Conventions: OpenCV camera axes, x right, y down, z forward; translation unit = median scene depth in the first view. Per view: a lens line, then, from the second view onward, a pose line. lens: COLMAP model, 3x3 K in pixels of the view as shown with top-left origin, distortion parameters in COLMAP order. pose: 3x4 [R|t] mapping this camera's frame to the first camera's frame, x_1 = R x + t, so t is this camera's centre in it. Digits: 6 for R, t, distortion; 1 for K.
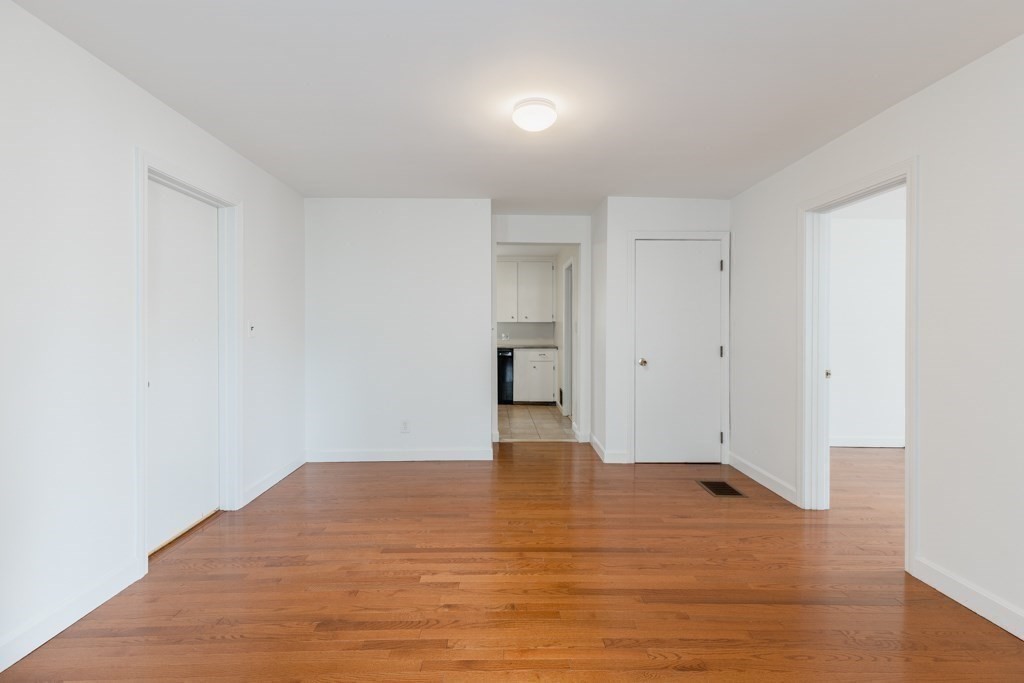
lens RADIAL K [[461.2, 0, 507.6], [0, 461.2, 335.8], [0, 0, 1]] dist [0.008489, 0.000383]
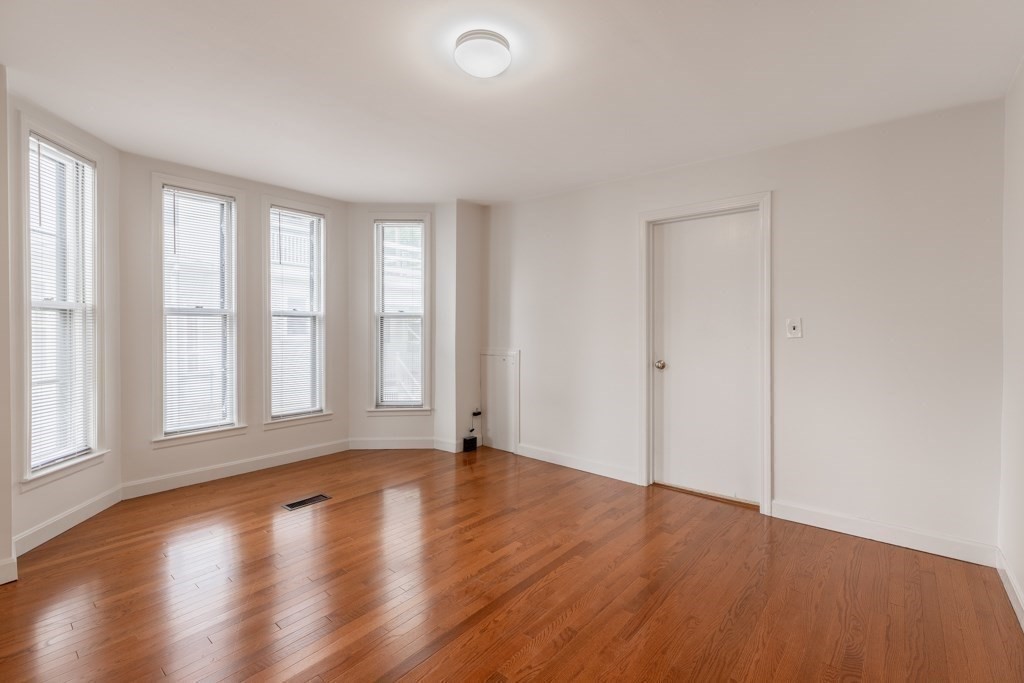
lens RADIAL K [[461.2, 0, 515.8], [0, 461.2, 332.4], [0, 0, 1]] dist [0.008489, 0.000383]
pose [[-0.649752, 0.003752, -0.760137, 0.642563], [-0.015888, 0.999702, 0.018515, -0.020519], [0.759980, 0.024107, -0.649499, 1.604690]]
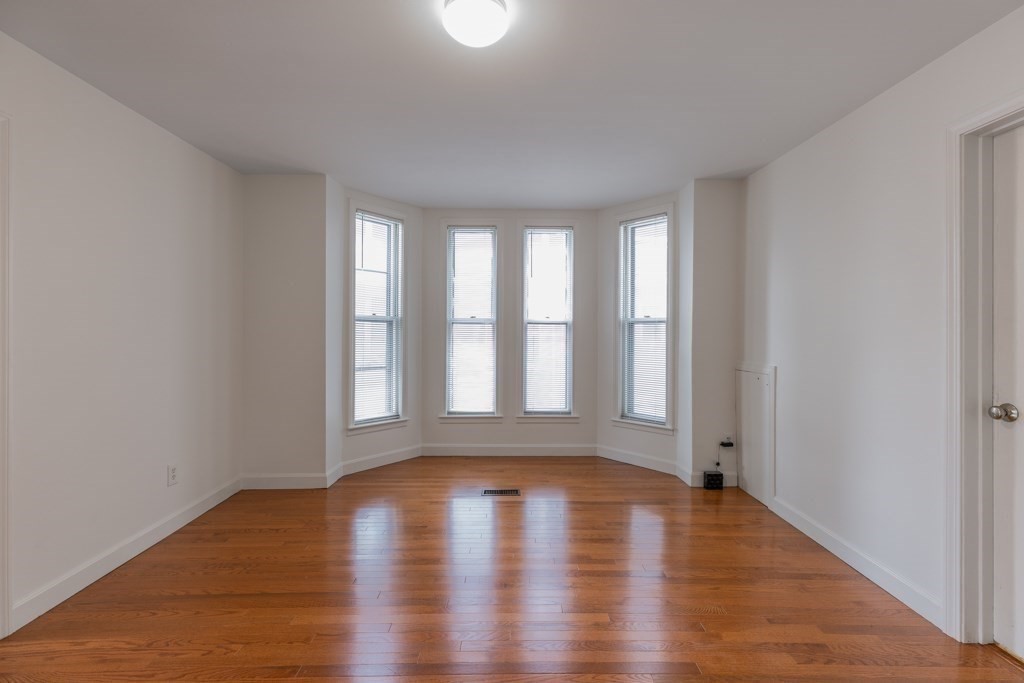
lens RADIAL K [[461.2, 0, 520.2], [0, 461.2, 330.5], [0, 0, 1]] dist [0.008489, 0.000383]
pose [[-0.999906, -0.010128, -0.009271, -0.003611], [-0.010252, 0.999857, 0.013445, -0.030132], [0.009134, 0.013539, -0.999867, 1.745335]]
